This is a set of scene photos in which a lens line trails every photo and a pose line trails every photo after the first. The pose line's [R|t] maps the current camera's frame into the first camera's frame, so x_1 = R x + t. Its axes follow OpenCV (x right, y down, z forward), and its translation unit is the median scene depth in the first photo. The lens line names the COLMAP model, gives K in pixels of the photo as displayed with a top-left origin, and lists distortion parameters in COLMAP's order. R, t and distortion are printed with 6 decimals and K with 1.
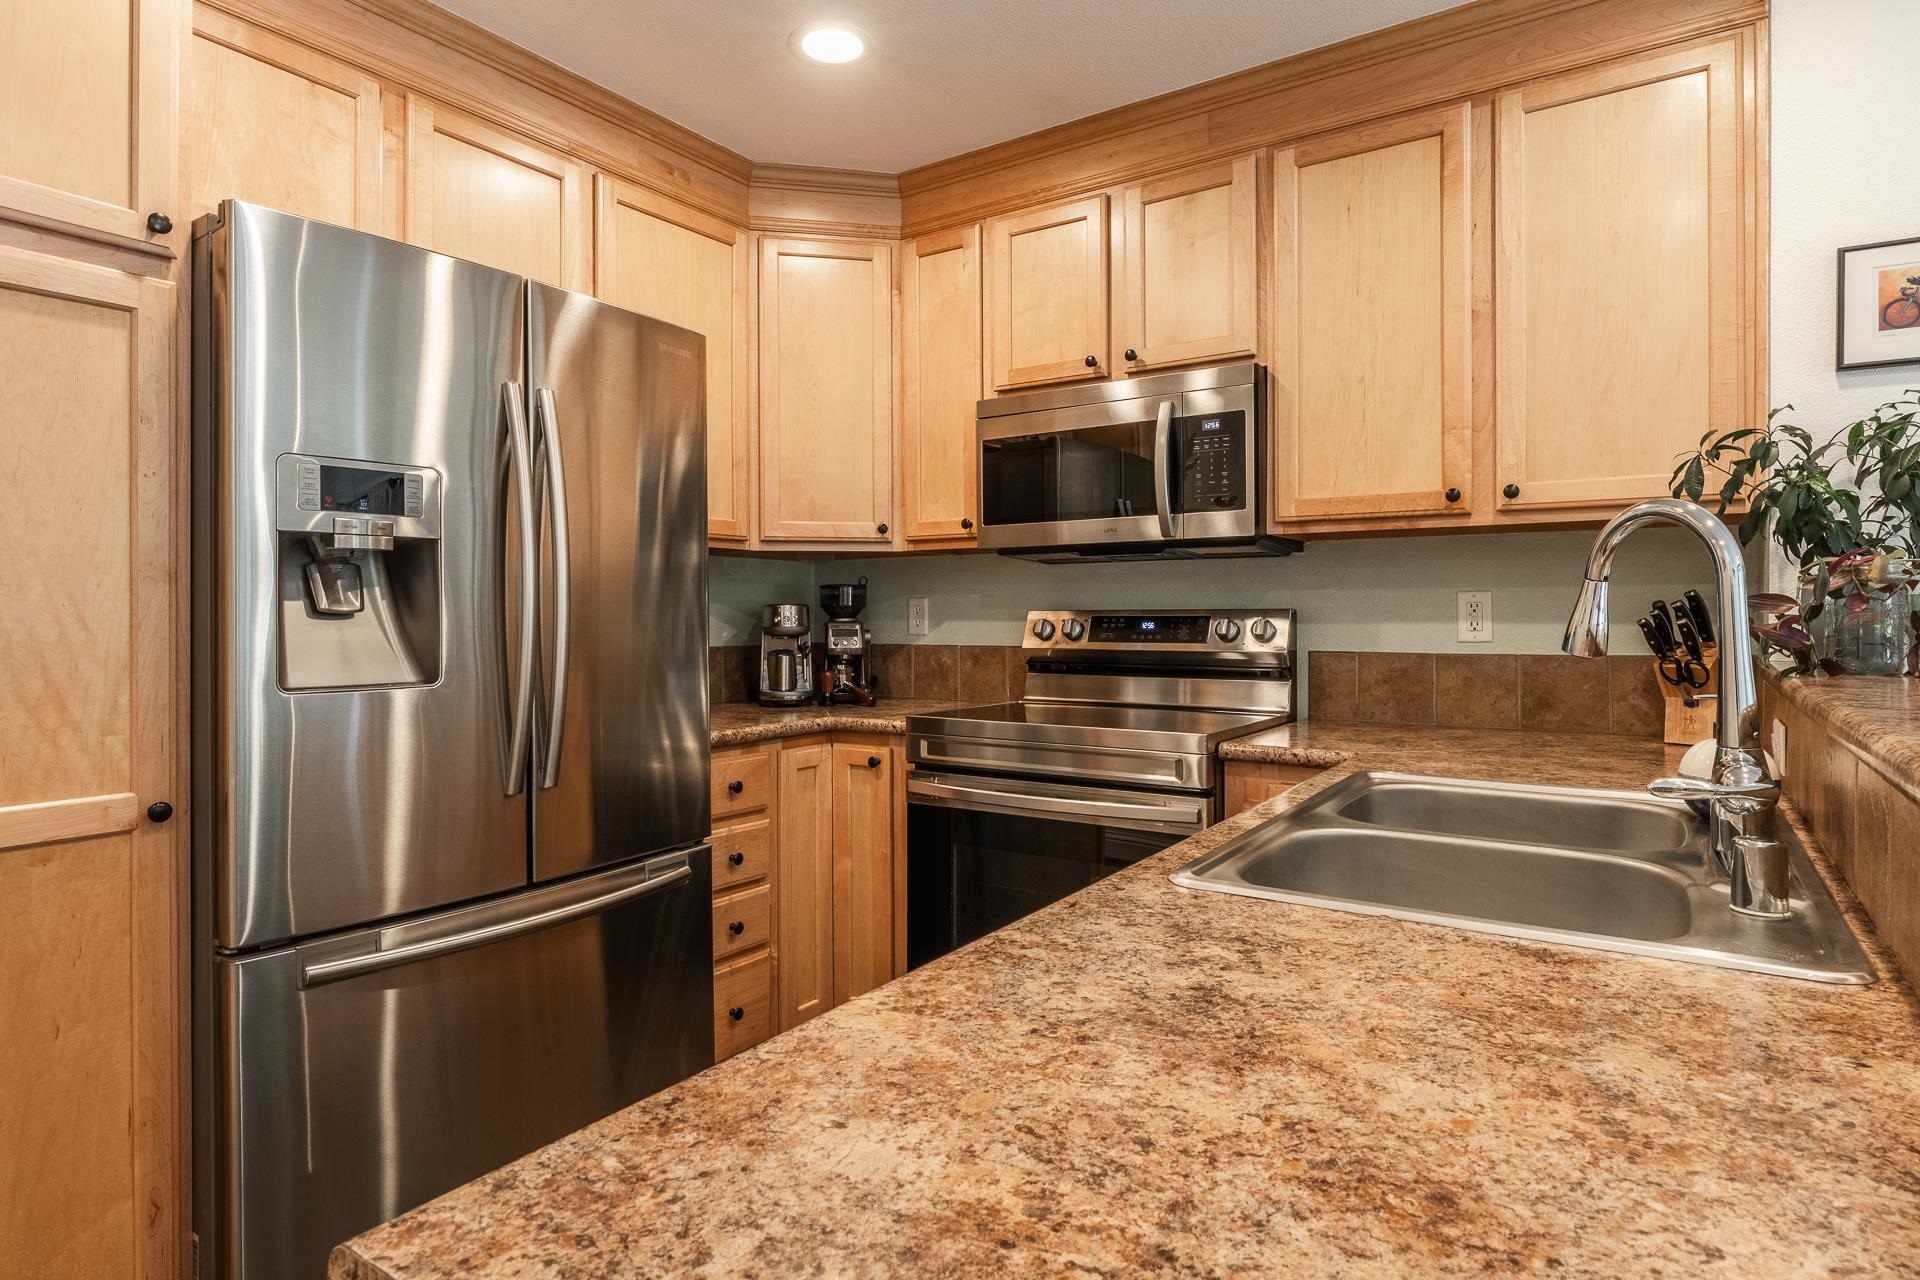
lens RADIAL K [[1038.4, 0, 964.4], [0, 1038.4, 607.6], [0, 0, 1]] dist [-0.004633, -0.000439]
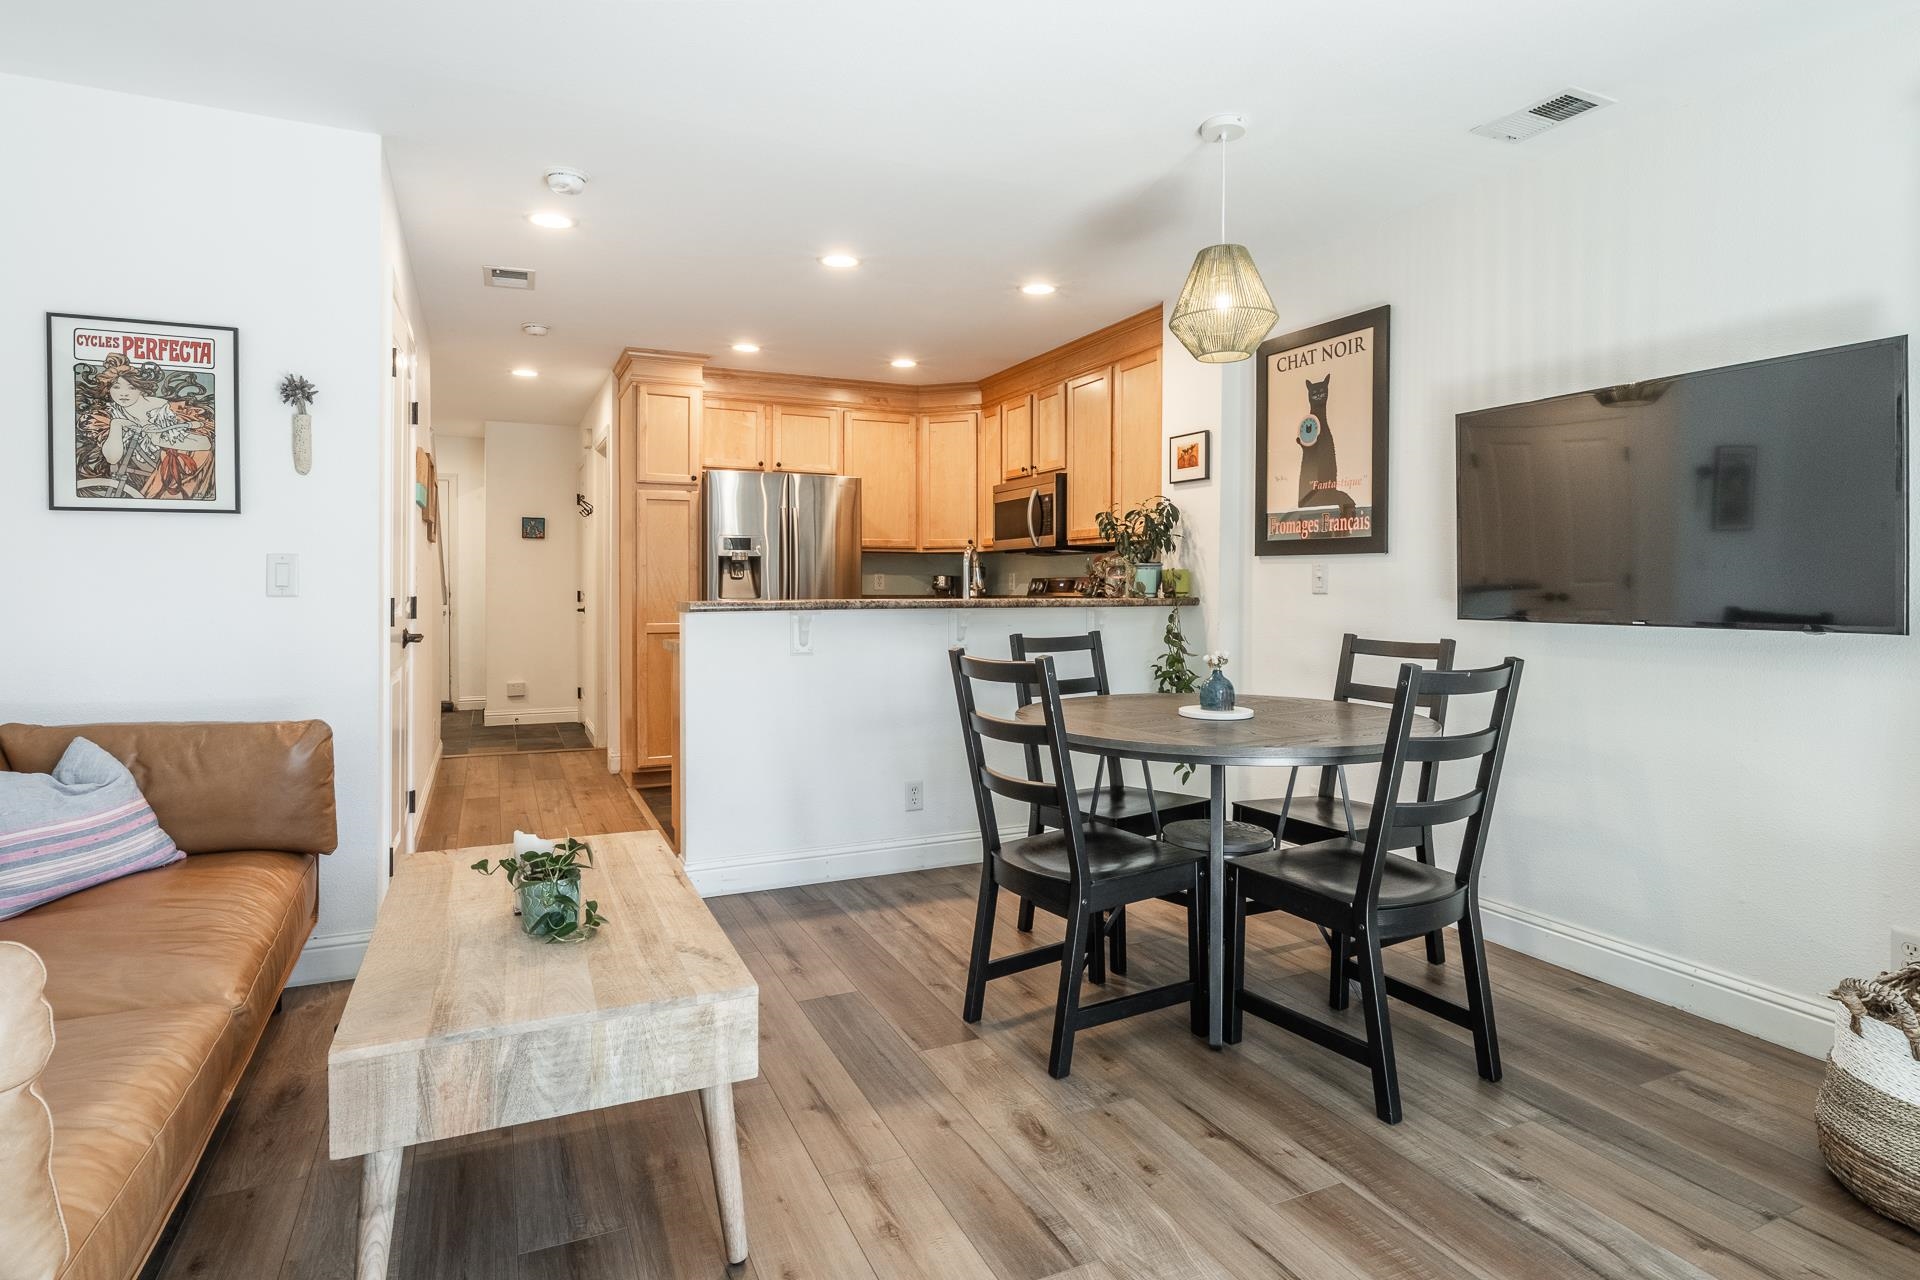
lens RADIAL K [[1011.4, 0, 966.5], [0, 1011.4, 598.5], [0, 0, 1]] dist [-0.004626, 0.000402]
pose [[0.857285, 0.009895, -0.514748, 1.283228], [-0.001465, 0.999858, 0.016780, 0.011937], [0.514841, -0.013631, 0.857178, -1.083027]]
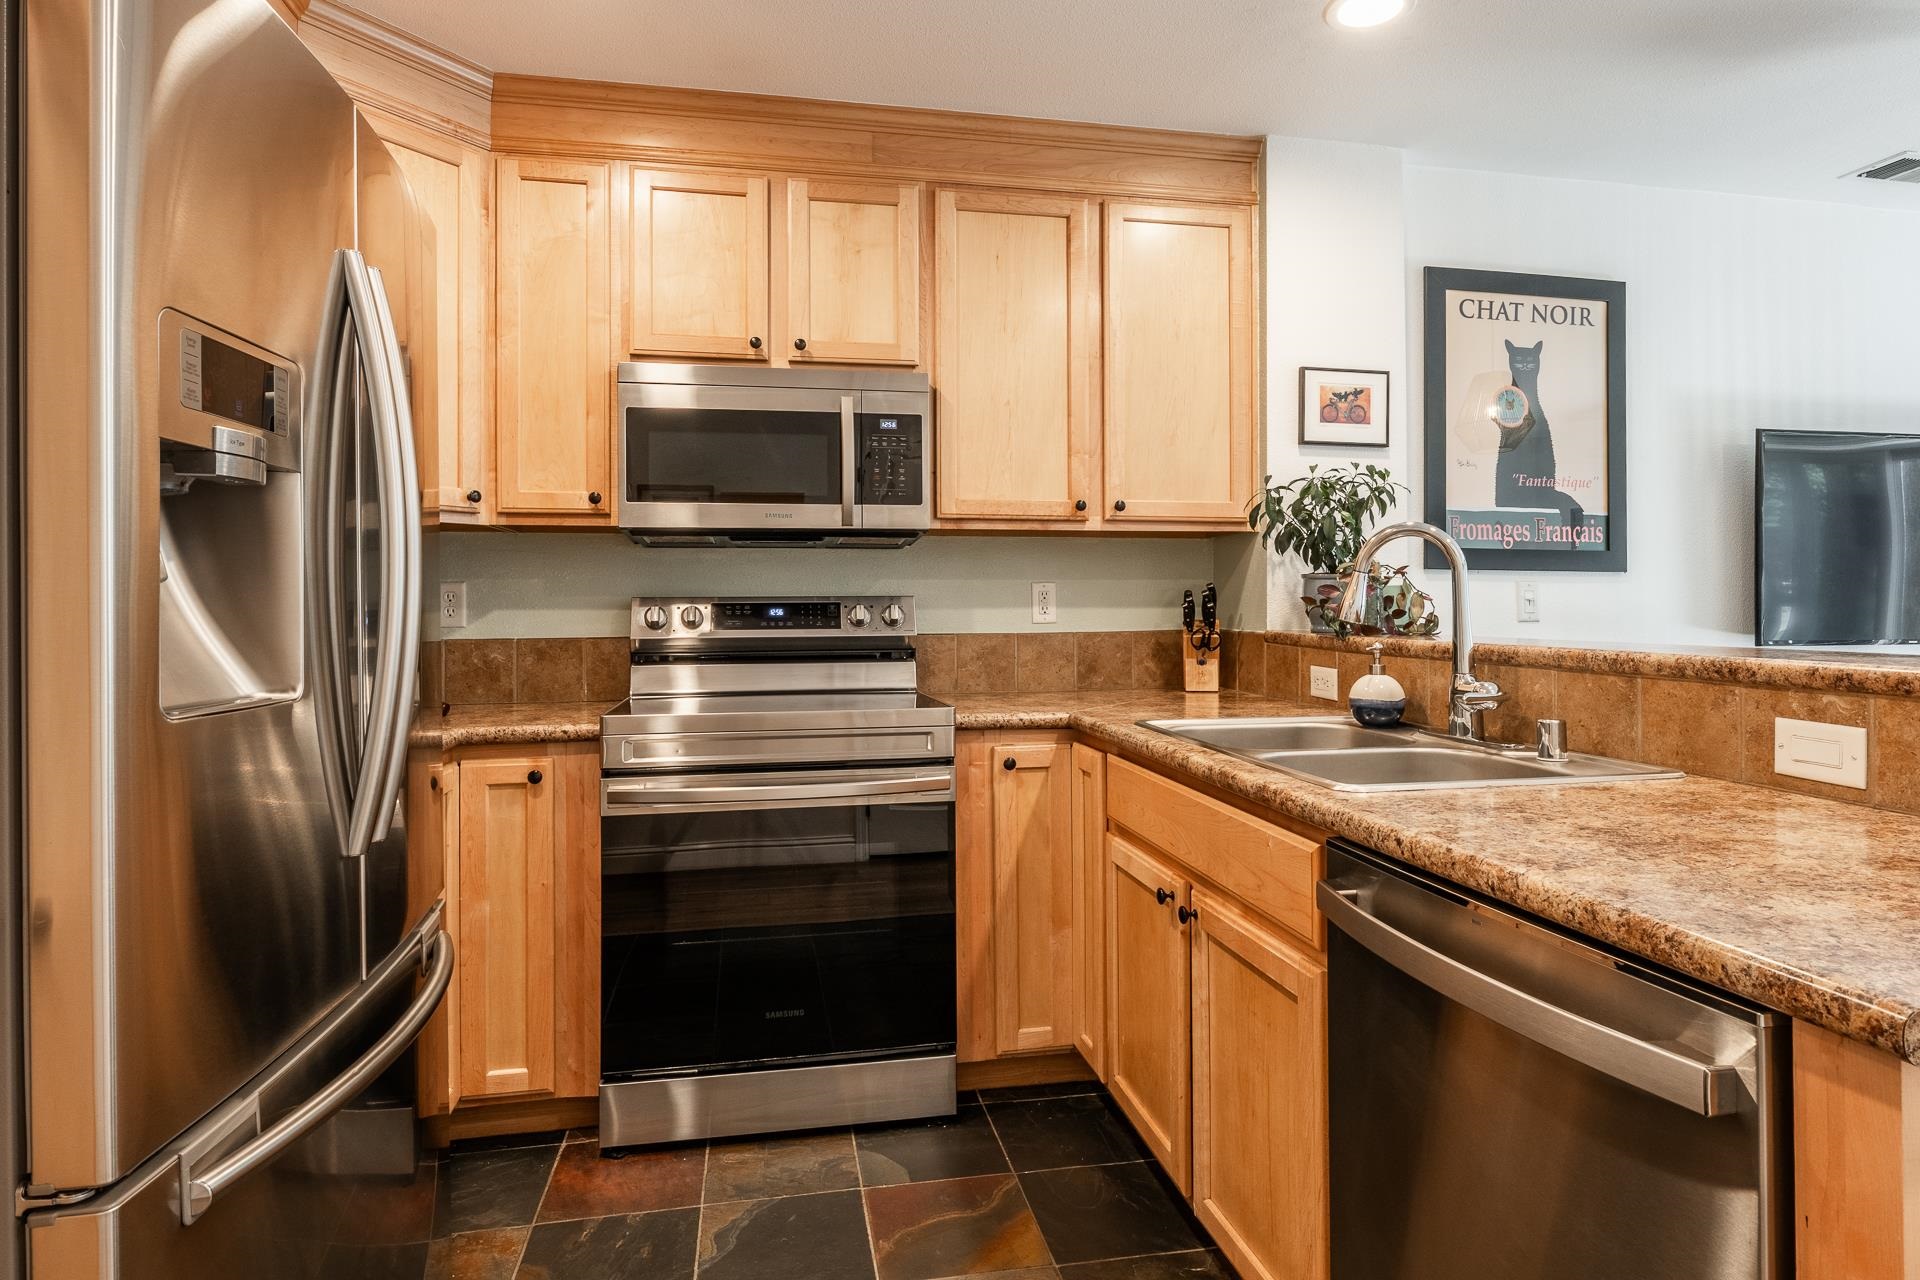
lens RADIAL K [[1038.4, 0, 970.9], [0, 1038.4, 595.6], [0, 0, 1]] dist [-0.004633, -0.000439]
pose [[0.711680, 0.007376, 0.702465, -0.463193], [-0.001432, 0.999958, -0.009050, 0.011654], [-0.702502, 0.005435, 0.711661, 0.174530]]
